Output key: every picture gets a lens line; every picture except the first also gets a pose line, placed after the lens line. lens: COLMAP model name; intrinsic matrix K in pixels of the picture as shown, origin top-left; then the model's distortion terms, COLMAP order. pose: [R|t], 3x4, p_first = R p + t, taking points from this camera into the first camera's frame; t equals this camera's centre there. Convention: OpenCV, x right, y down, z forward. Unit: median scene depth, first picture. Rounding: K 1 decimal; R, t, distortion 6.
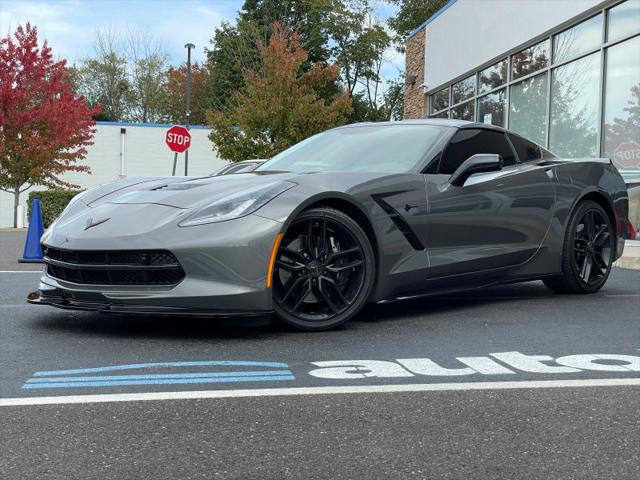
lens RADIAL K [[957.8, 0, 316.4], [0, 957.8, 236.2], [0, 0, 1]] dist [0.094145, 0.000000]
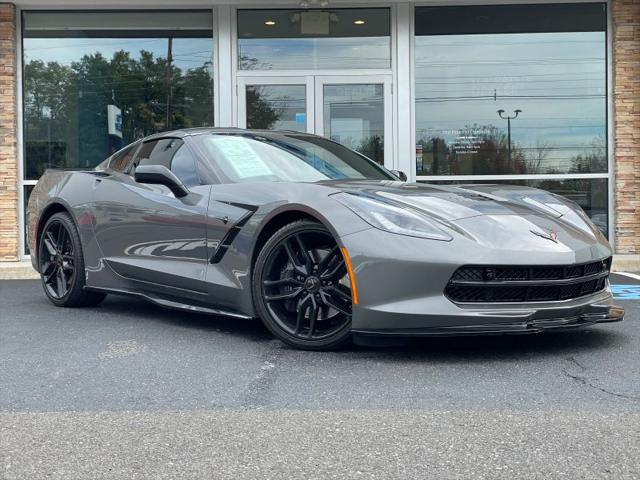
lens RADIAL K [[957.8, 0, 322.9], [0, 957.8, 225.0], [0, 0, 1]] dist [0.094145, 0.000000]
pose [[0.134868, -0.018263, 0.990695, -0.674200], [0.037673, 0.999202, 0.013292, -0.025209], [-0.990147, 0.035530, 0.135449, 0.619728]]
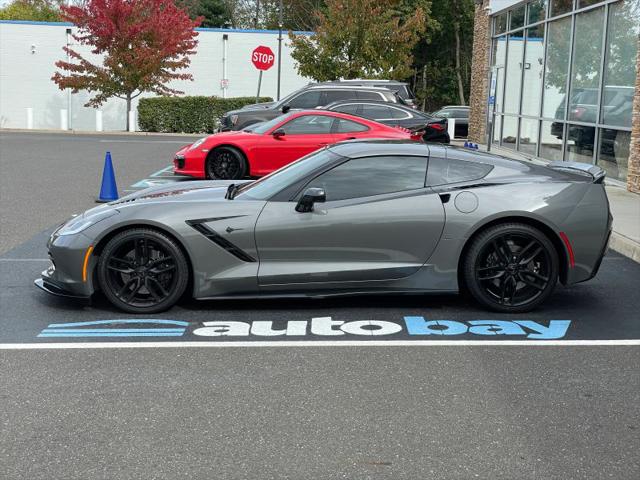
lens RADIAL K [[957.8, 0, 322.9], [0, 957.8, 242.0], [0, 0, 1]] dist [0.094145, 0.000000]
pose [[0.992241, 0.023757, -0.122039, 0.191583], [-0.007589, 0.991317, 0.131272, -0.112043], [0.124098, -0.129327, 0.983806, -0.310911]]
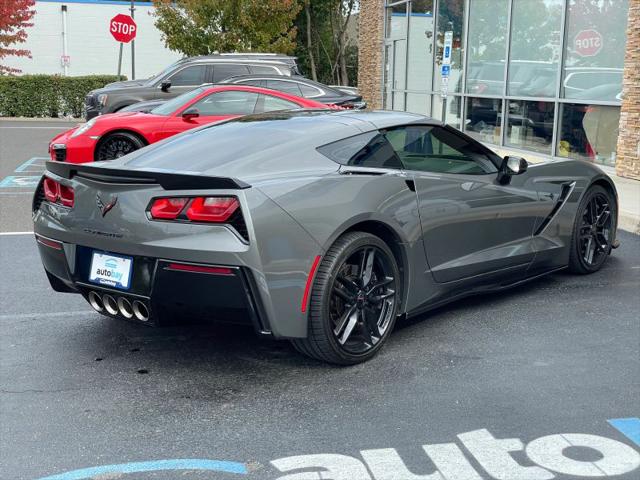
lens RADIAL K [[957.8, 0, 323.5], [0, 957.8, 241.9], [0, 0, 1]] dist [0.094145, 0.000000]
pose [[0.998482, -0.012576, 0.053623, -0.000883], [0.004493, 0.988937, 0.148268, -0.100062], [-0.054894, -0.147802, 0.987492, 0.042873]]
